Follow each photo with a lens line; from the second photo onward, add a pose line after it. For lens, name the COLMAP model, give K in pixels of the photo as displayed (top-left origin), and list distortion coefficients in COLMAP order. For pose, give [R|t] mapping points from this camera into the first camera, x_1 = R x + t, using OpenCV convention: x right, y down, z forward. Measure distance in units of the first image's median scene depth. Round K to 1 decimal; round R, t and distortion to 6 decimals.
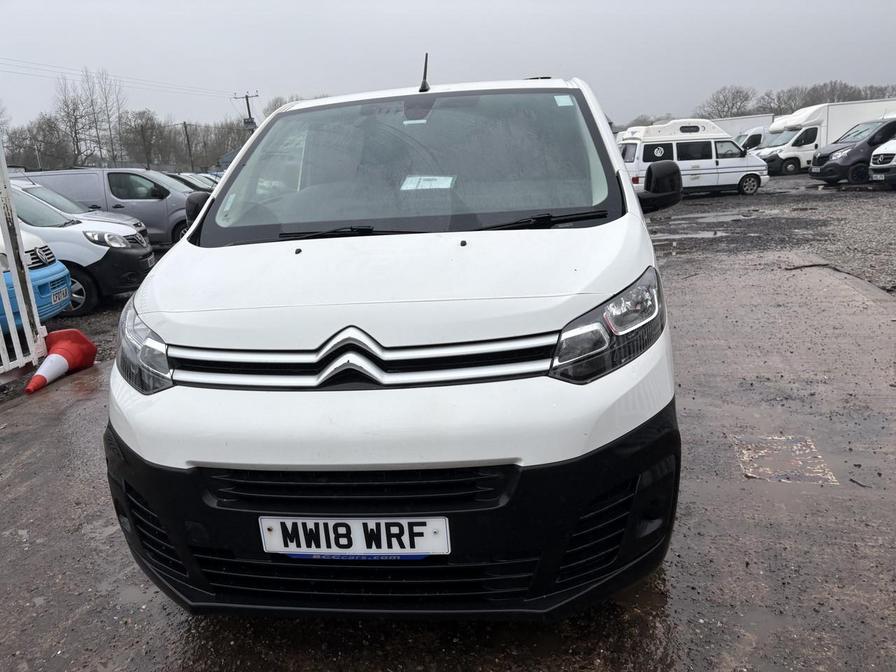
lens RADIAL K [[682.9, 0, 449.4], [0, 682.9, 335.9], [0, 0, 1]] dist [0.037206, -0.029925]
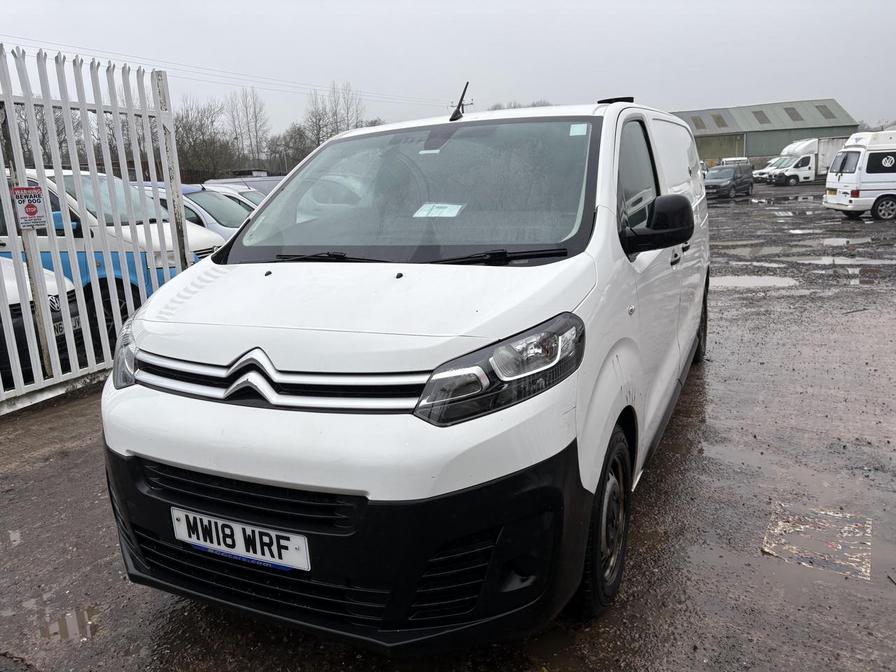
lens RADIAL K [[682.9, 0, 430.8], [0, 682.9, 327.1], [0, 0, 1]] dist [0.037206, -0.029925]
pose [[0.947437, 0.080795, -0.309573, 0.364969], [-0.086568, 0.996234, -0.004934, -0.052583], [0.308008, 0.031474, 0.950863, 0.028152]]
